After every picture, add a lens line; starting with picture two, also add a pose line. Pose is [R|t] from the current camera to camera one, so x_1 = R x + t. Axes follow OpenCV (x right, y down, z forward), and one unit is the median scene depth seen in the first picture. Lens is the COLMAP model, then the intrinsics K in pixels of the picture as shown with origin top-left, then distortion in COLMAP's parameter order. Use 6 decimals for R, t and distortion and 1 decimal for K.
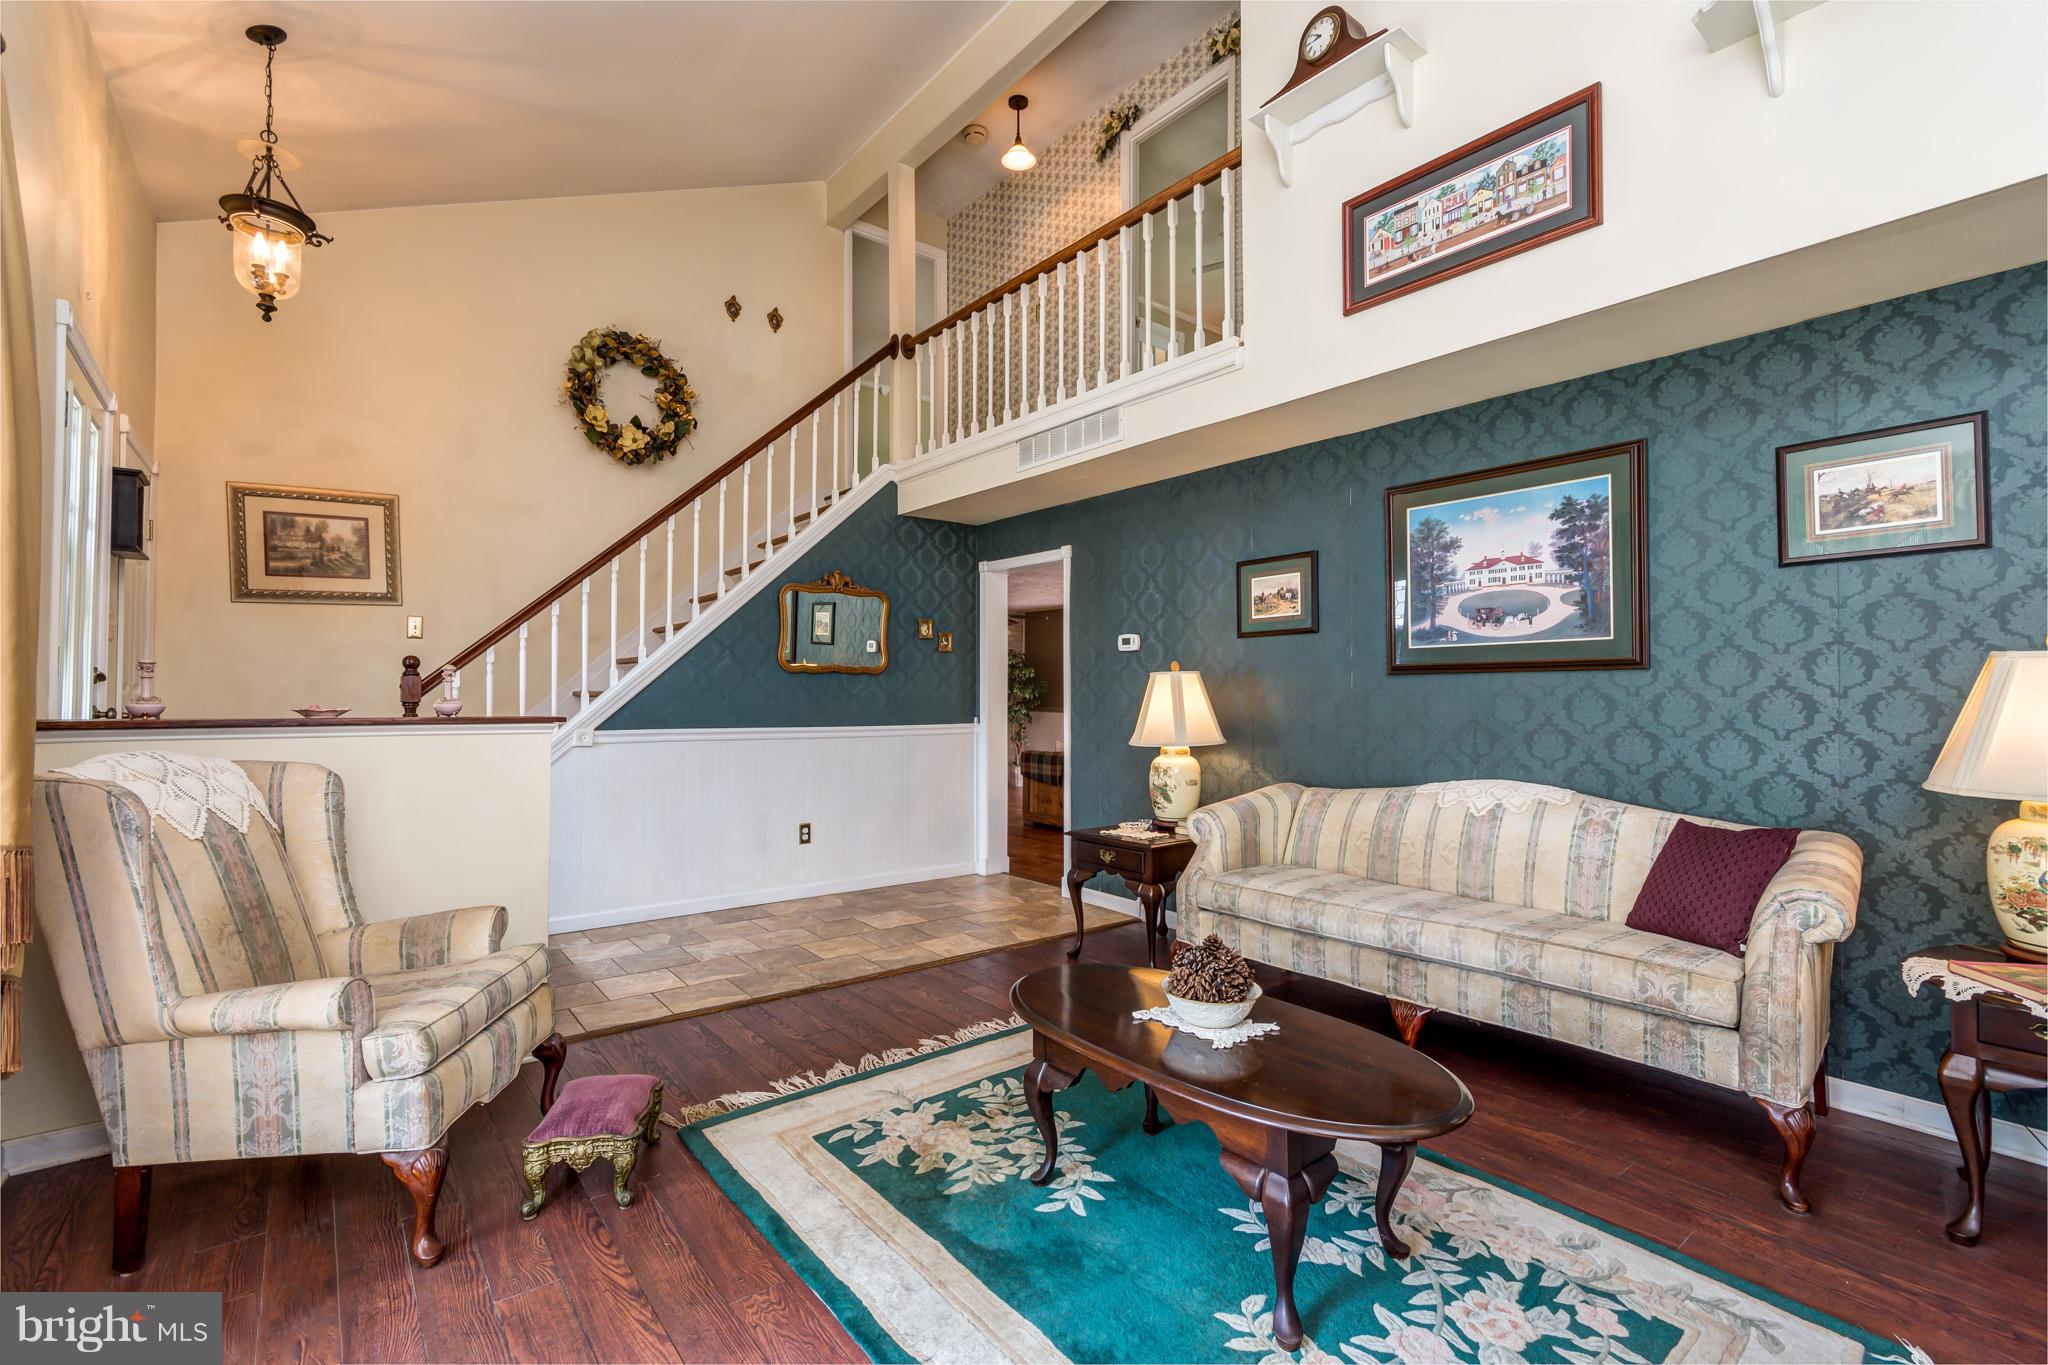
lens RADIAL K [[909.8, 0, 1021.9], [0, 909.8, 696.4], [0, 0, 1]] dist [-0.019910, -0.000005]
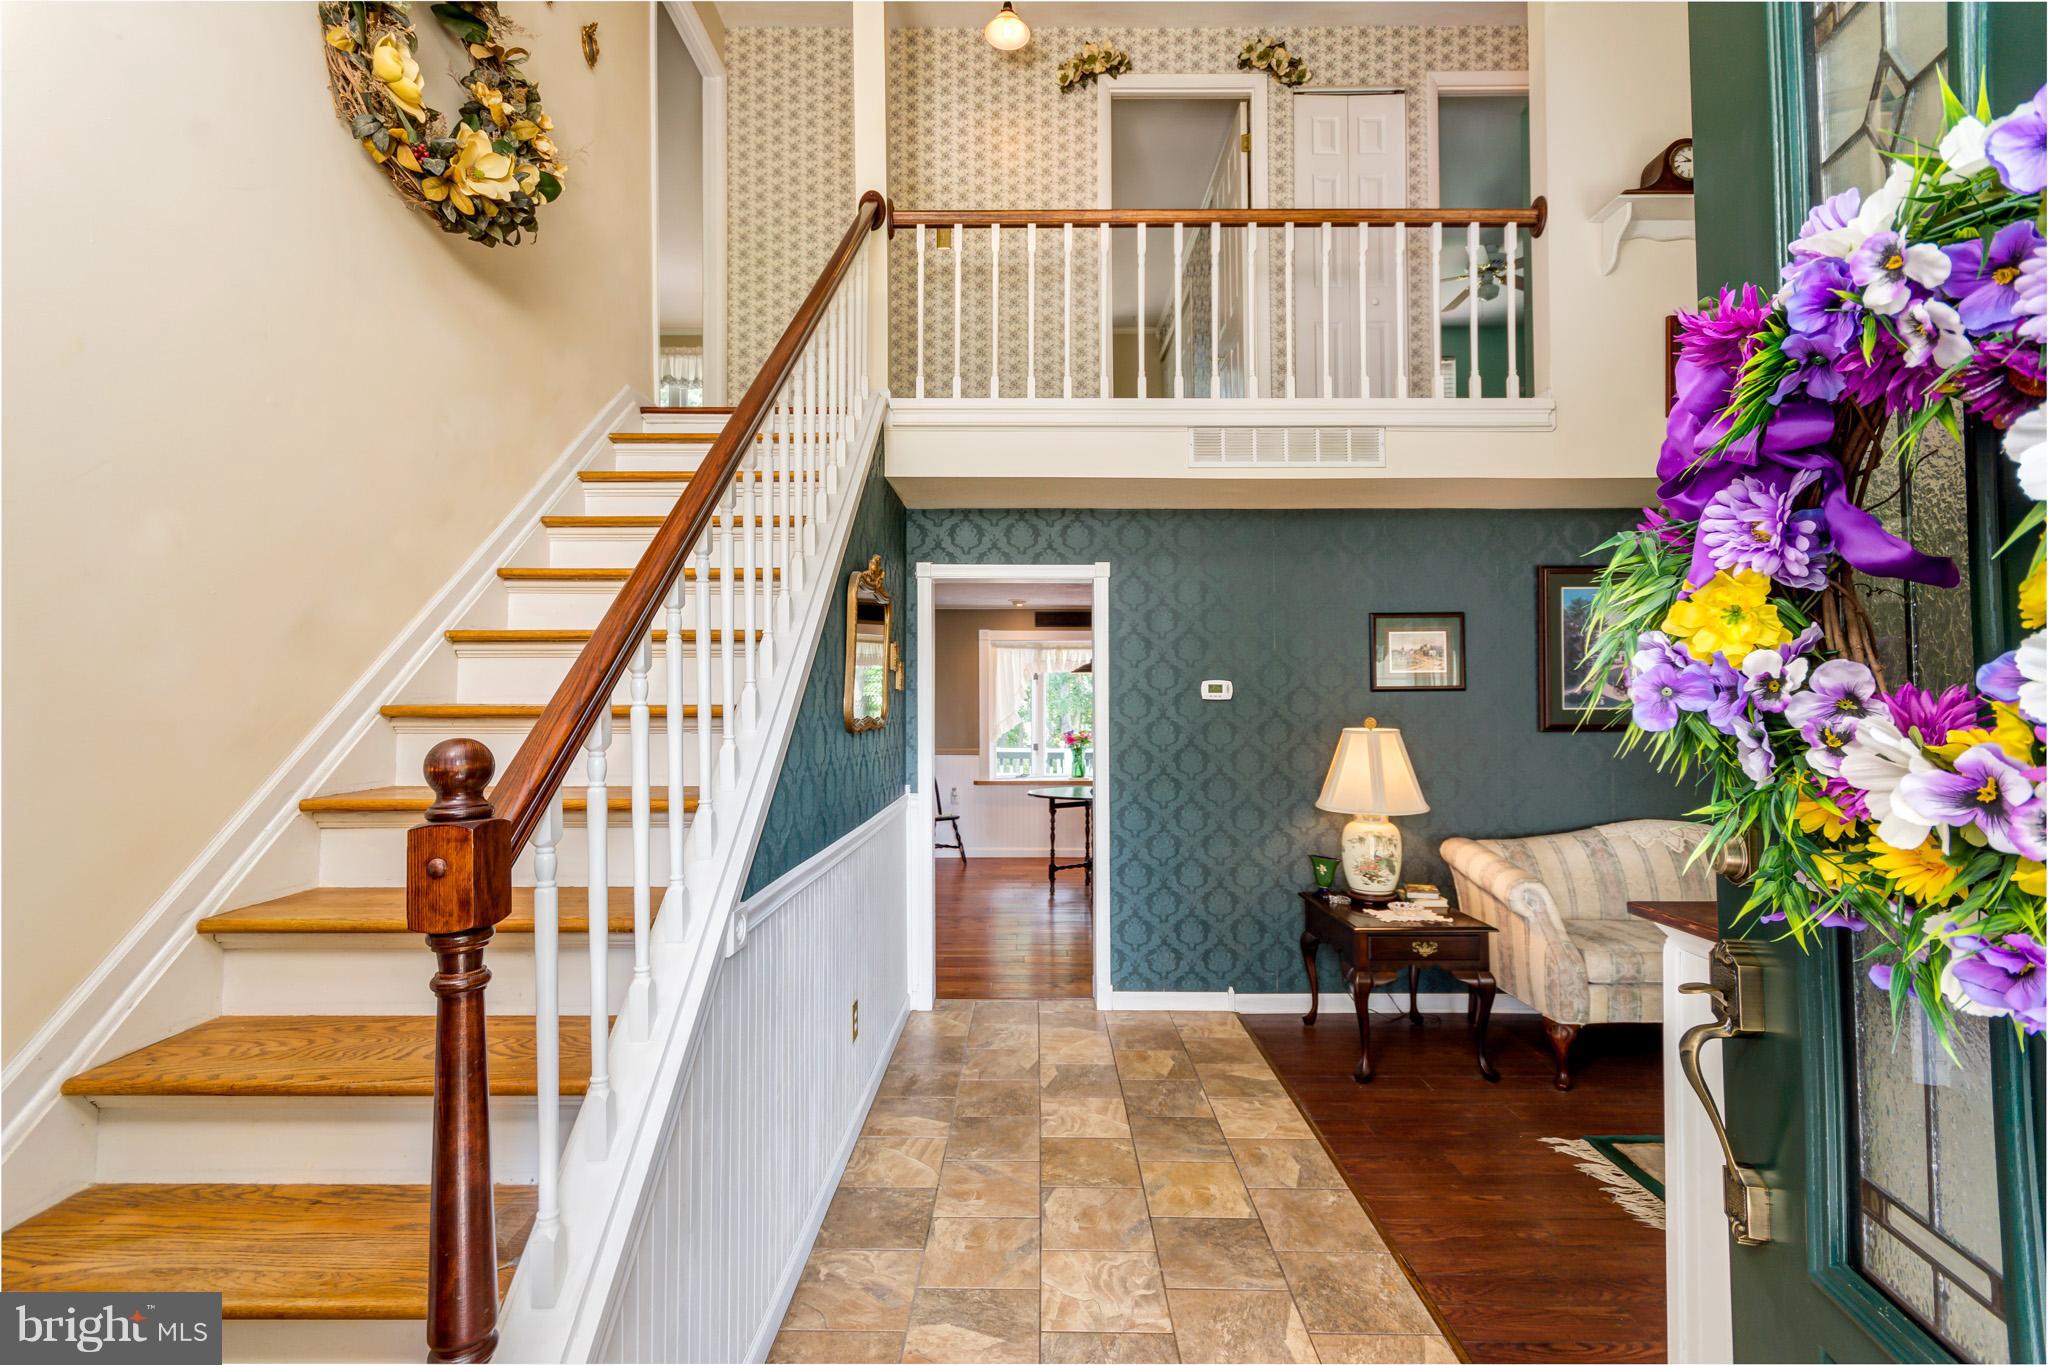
lens RADIAL K [[905.6, 0, 1036.3], [0, 905.6, 695.5], [0, 0, 1]] dist [0.024451, 0.000039]
pose [[0.604148, 0.029617, 0.796322, -0.776498], [0.003943, 0.999186, -0.040153, -0.024542], [-0.796862, 0.027399, 0.603539, 0.738561]]
